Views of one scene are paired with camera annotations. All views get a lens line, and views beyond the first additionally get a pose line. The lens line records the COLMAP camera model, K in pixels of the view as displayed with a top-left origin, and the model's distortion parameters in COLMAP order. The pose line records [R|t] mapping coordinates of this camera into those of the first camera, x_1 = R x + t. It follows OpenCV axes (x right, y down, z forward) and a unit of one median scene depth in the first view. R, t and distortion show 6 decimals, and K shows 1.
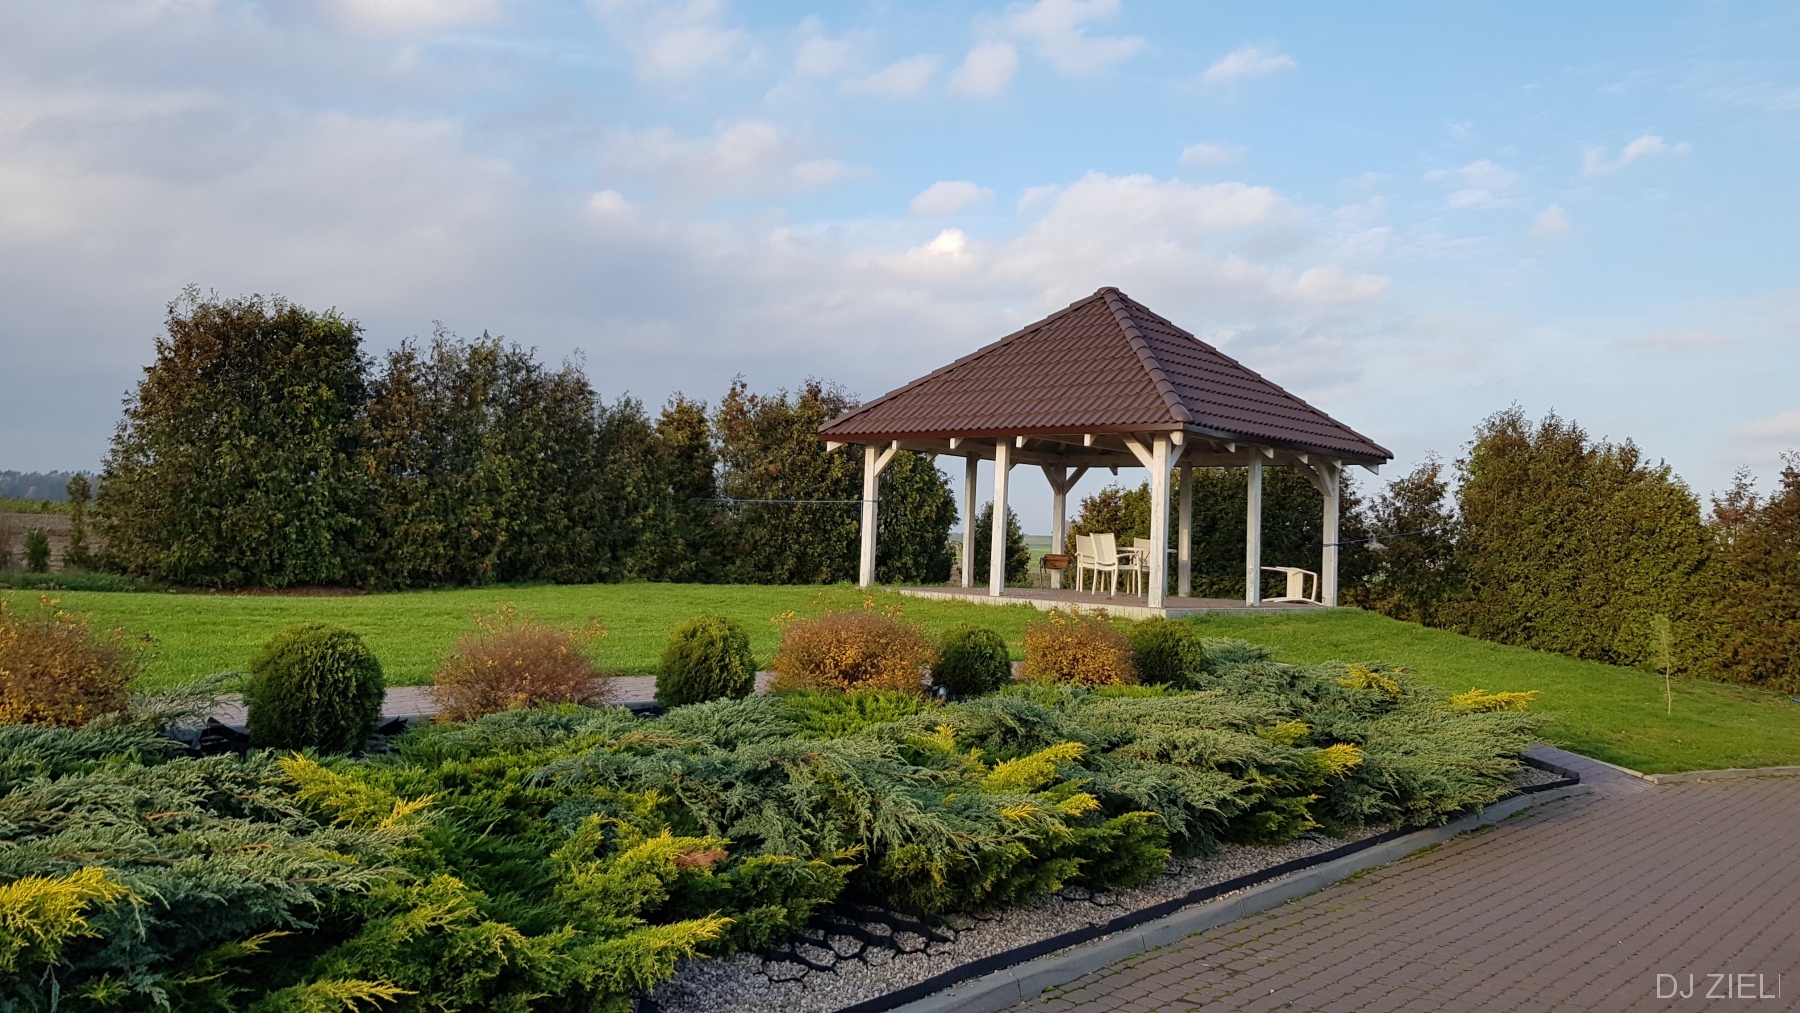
lens RADIAL K [[1378.3, 0, 894.4], [0, 1378.3, 501.9], [0, 0, 1]] dist [0.034901, -0.054360]
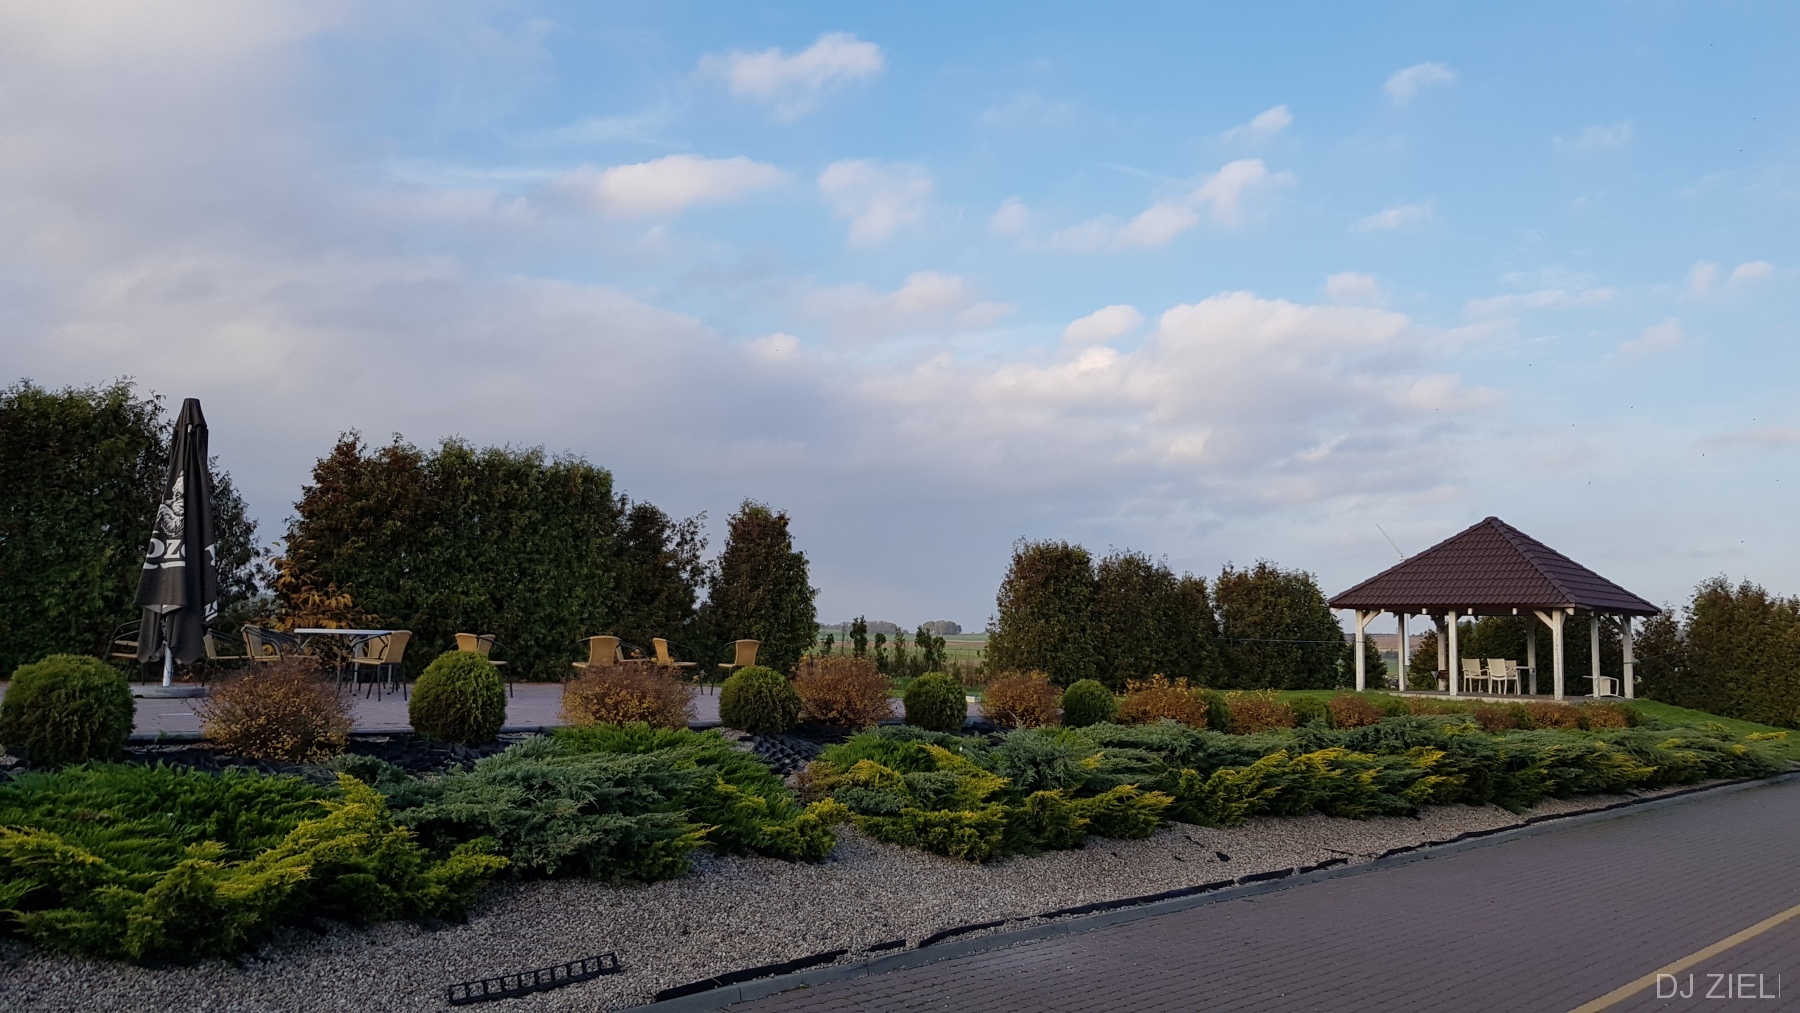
lens RADIAL K [[1378.3, 0, 944.6], [0, 1378.3, 565.2], [0, 0, 1]] dist [0.034901, -0.054360]
pose [[0.999315, -0.017231, -0.032754, -0.440038], [0.016213, 0.999385, -0.031092, -0.046861], [0.033269, 0.030539, 0.998980, -0.704706]]
